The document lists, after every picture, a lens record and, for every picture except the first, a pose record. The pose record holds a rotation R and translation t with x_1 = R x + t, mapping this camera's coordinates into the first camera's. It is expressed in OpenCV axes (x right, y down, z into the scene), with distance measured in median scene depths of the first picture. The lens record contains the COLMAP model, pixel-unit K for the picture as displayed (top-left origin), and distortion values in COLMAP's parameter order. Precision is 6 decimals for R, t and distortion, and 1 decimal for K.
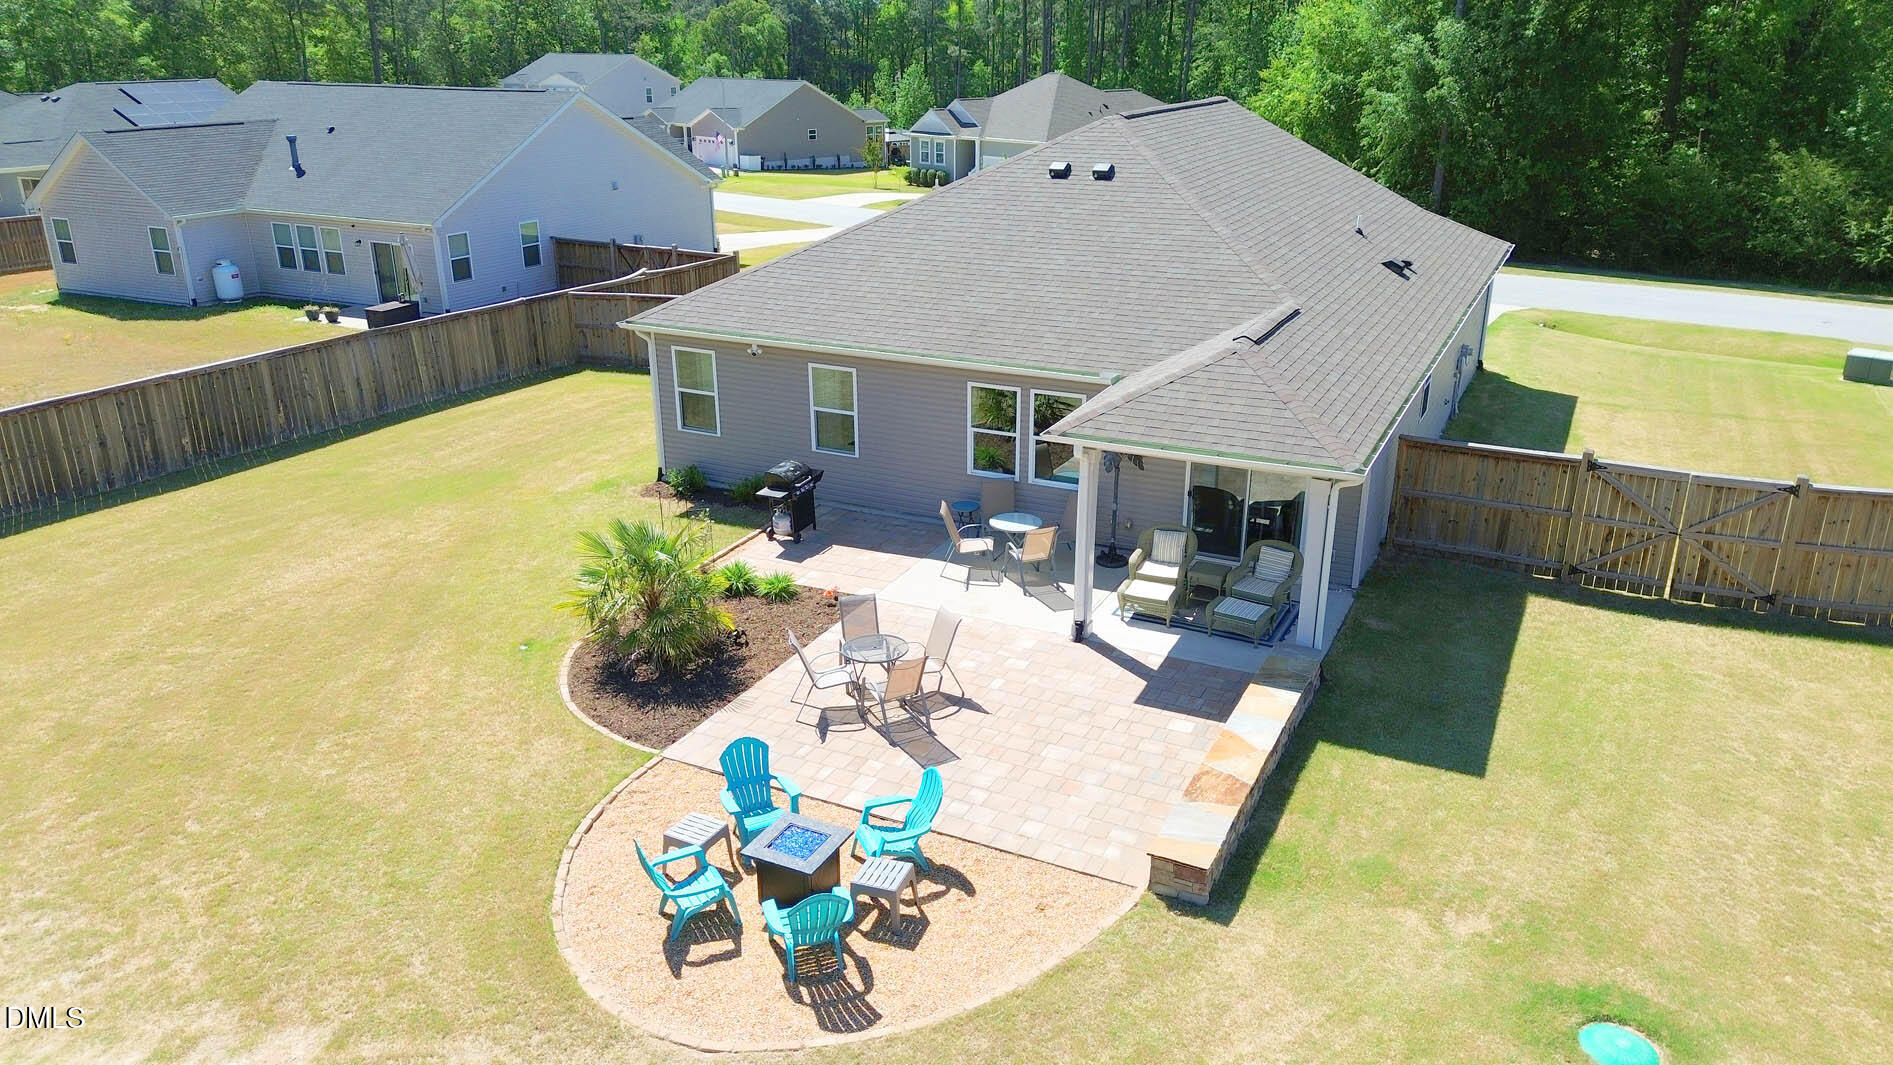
lens RADIAL K [[1336.2, 0, 946.5], [0, 1336.2, 532.5], [0, 0, 1]] dist [0.085233, -0.090742]
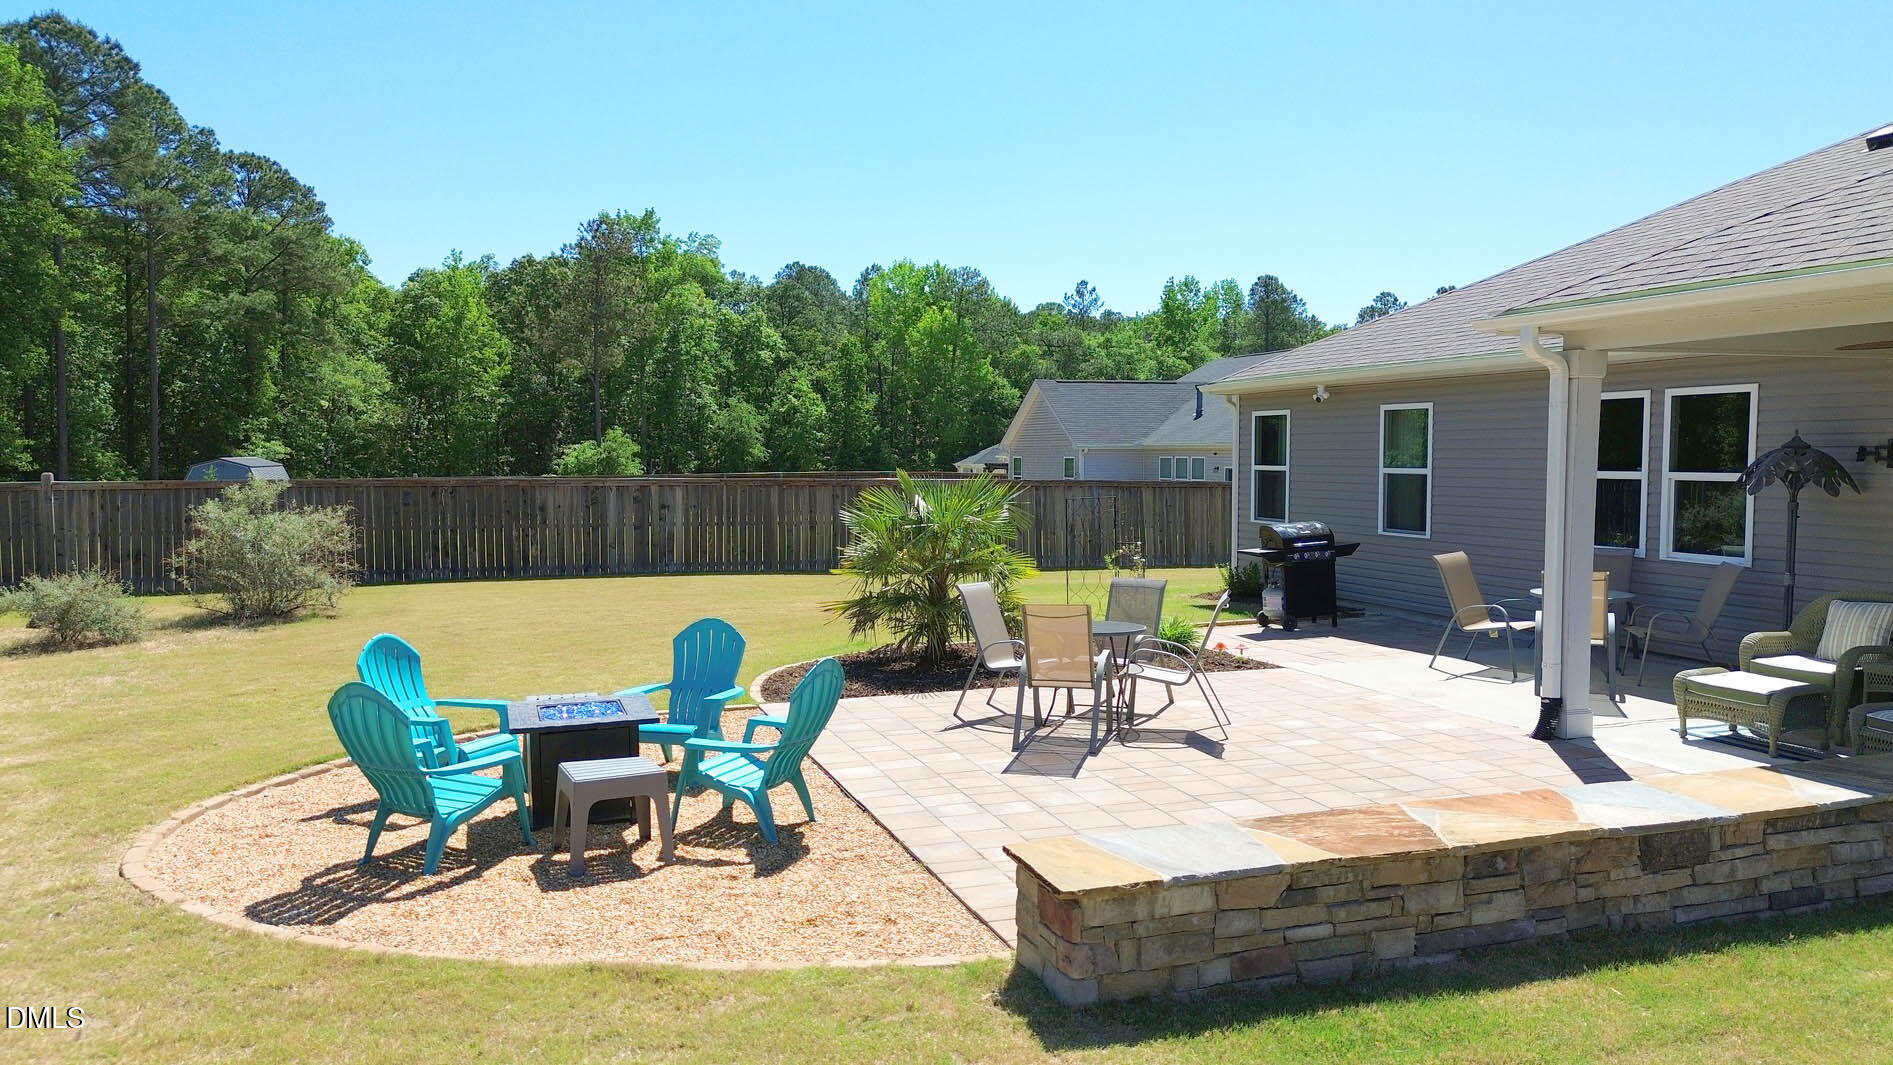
lens RADIAL K [[1336.2, 0, 946.5], [0, 1336.2, 532.5], [0, 0, 1]] dist [0.085233, -0.090742]
pose [[0.710869, 0.043593, -0.701972, 0.275485], [-0.244628, 0.951085, -0.188665, 0.148726], [0.659411, 0.305838, 0.686761, 0.436836]]
